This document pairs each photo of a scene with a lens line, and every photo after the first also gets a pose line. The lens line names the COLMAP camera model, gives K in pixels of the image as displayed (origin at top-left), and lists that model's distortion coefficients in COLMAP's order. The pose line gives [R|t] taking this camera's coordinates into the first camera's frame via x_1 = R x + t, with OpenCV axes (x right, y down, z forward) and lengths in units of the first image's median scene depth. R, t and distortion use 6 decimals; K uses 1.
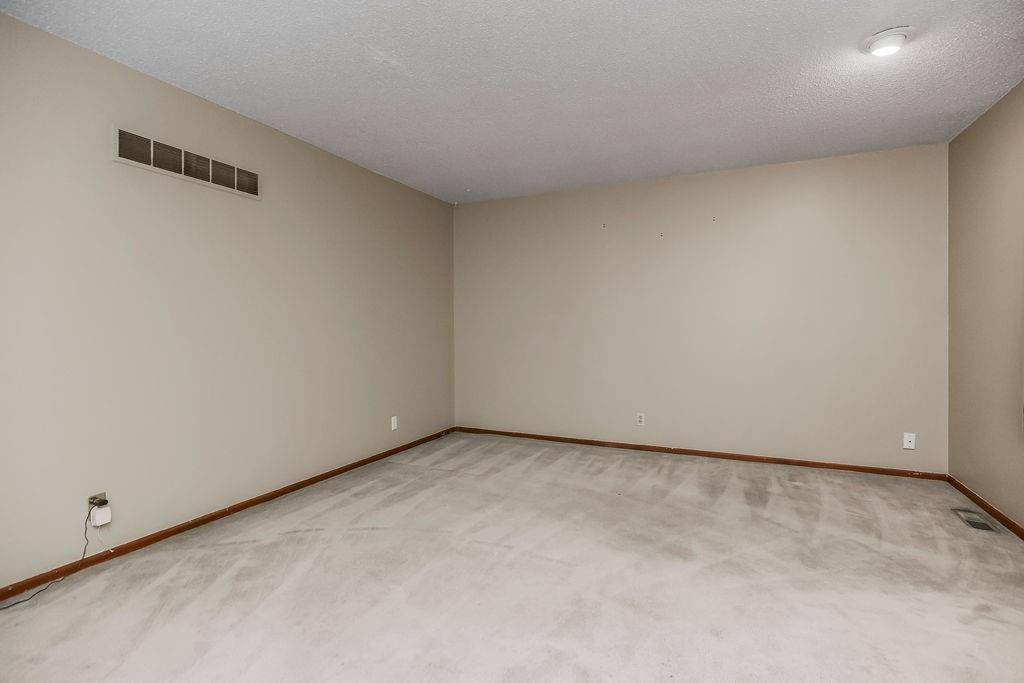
lens RADIAL K [[470.9, 0, 512.7], [0, 470.9, 334.3], [0, 0, 1]] dist [-0.009119, 0.002894]
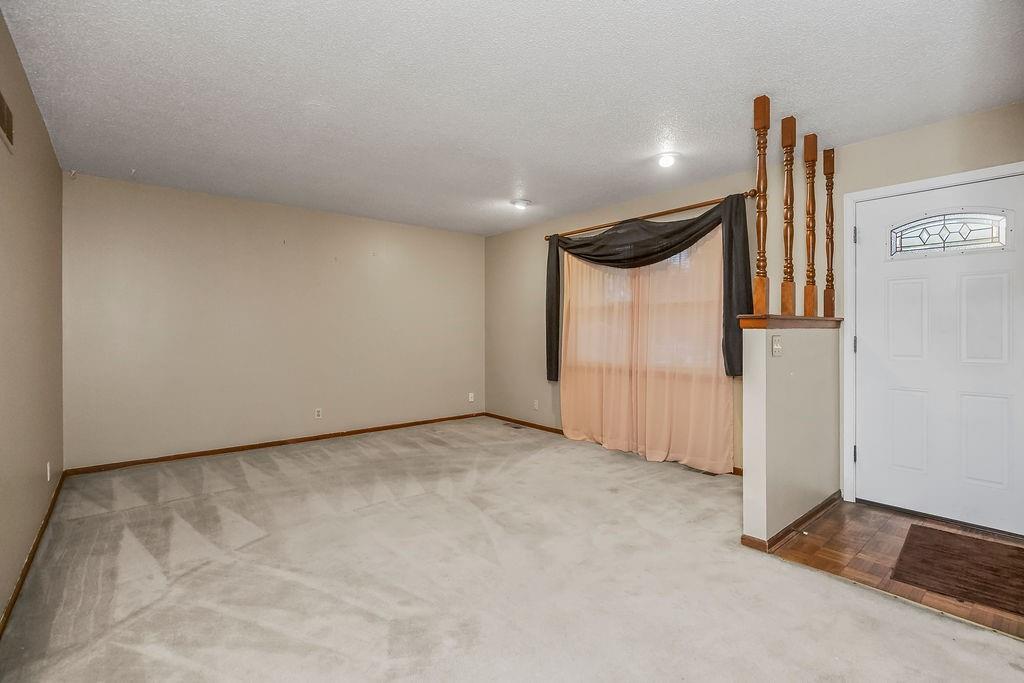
lens RADIAL K [[470.9, 0, 517.0], [0, 470.9, 336.3], [0, 0, 1]] dist [-0.009119, 0.002894]
pose [[0.434515, -0.008689, 0.900623, -0.761947], [0.018142, 0.999835, 0.000893, -0.005094], [-0.900482, 0.015951, 0.434601, 0.058715]]
